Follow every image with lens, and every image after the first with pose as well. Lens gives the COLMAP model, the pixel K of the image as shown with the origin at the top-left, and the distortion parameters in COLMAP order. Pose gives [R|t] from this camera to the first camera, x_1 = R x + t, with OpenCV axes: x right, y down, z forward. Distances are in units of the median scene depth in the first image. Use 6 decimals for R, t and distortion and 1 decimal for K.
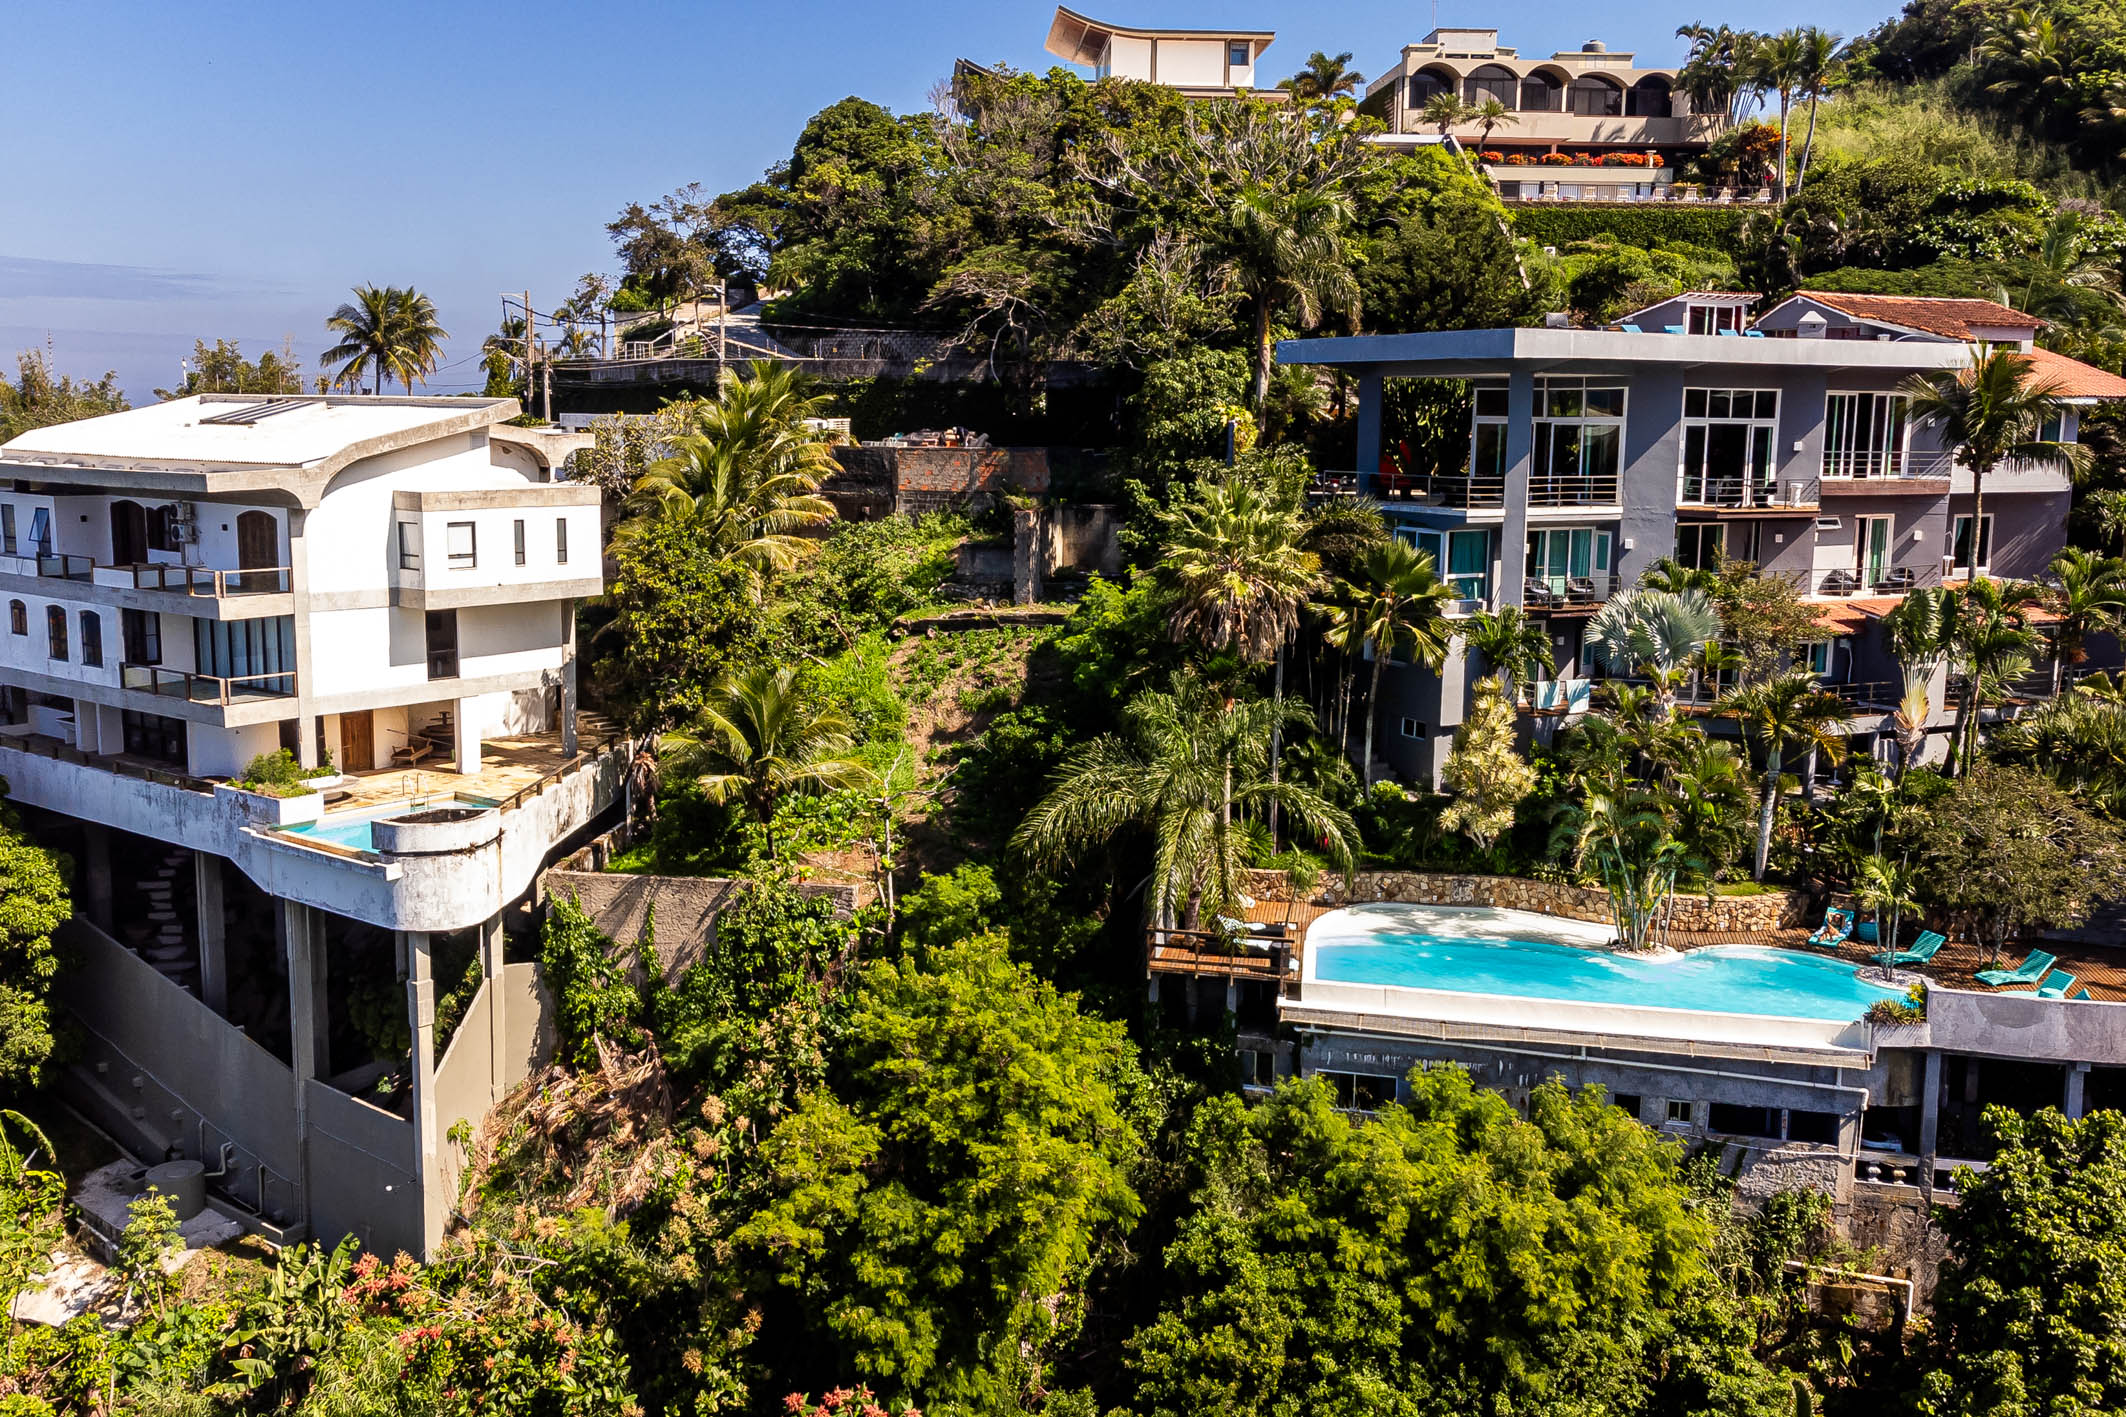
lens RADIAL K [[1914.3, 0, 1025.4], [0, 1914.3, 697.9], [0, 0, 1]] dist [0.013497, 0.071273]
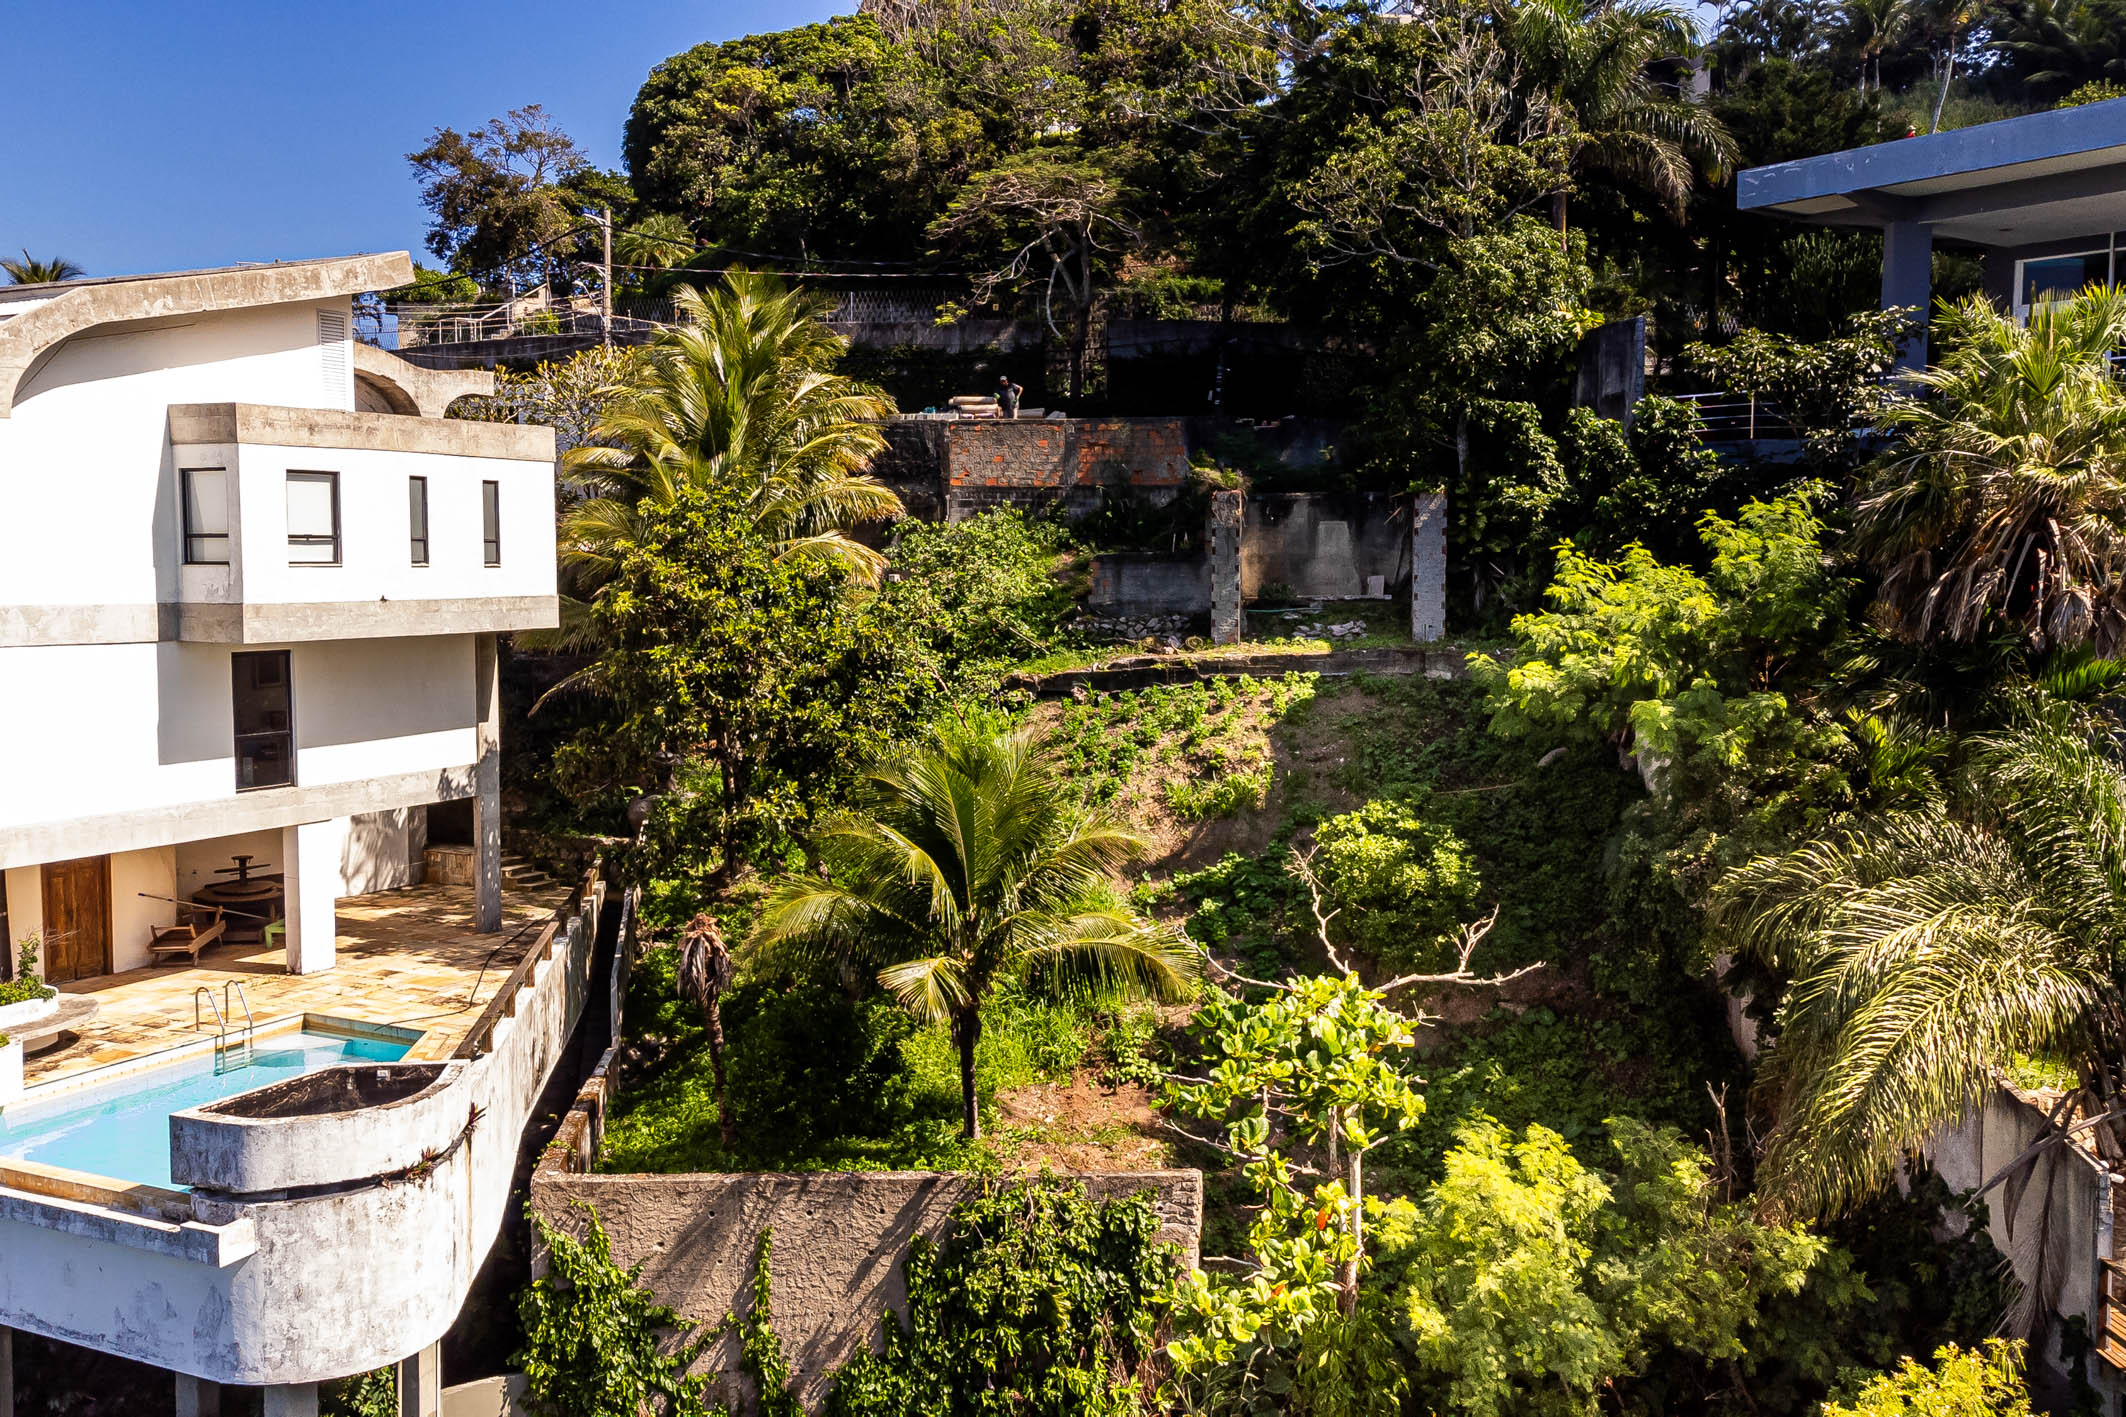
lens RADIAL K [[1873.6, 0, 1020.4], [0, 1873.6, 691.0], [0, 0, 1]] dist [0.041805, -0.010665]
pose [[0.984255, -0.024640, 0.175027, -0.205003], [0.037581, 0.996767, -0.071010, 0.007867], [-0.172712, 0.076469, 0.982000, 0.501153]]
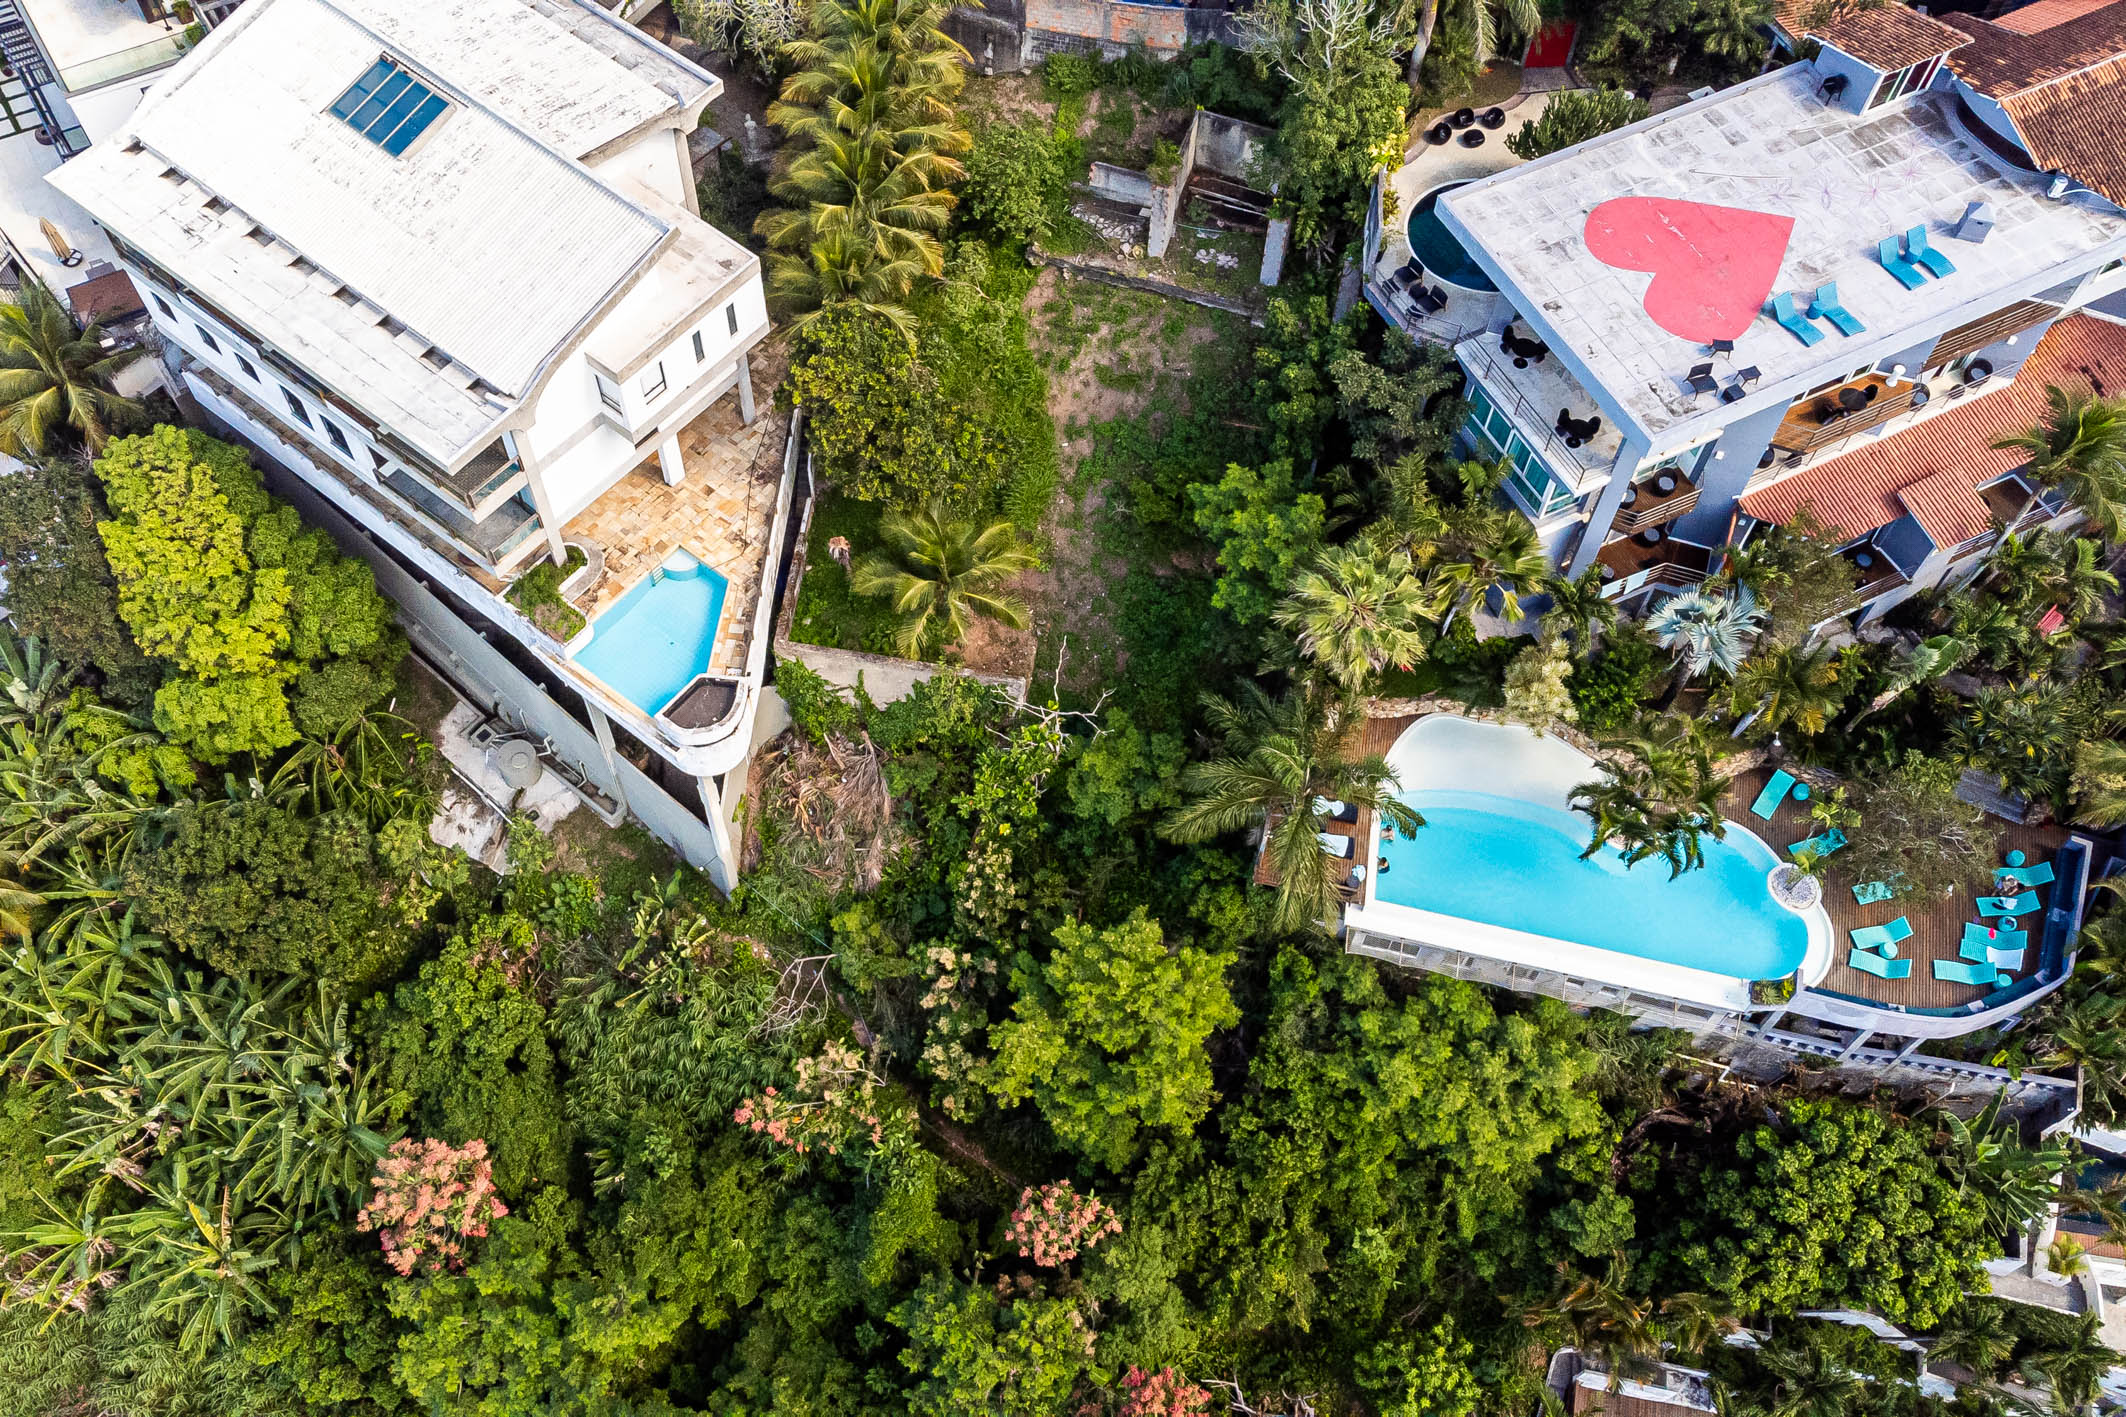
lens RADIAL K [[1873.6, 0, 1020.4], [0, 1873.6, 691.0], [0, 0, 1]] dist [0.041805, -0.010665]
pose [[0.999943, 0.008236, -0.006744, -0.079130], [-0.000297, 0.654917, 0.755701, -0.794902], [0.010640, -0.755656, 0.654883, 0.175961]]
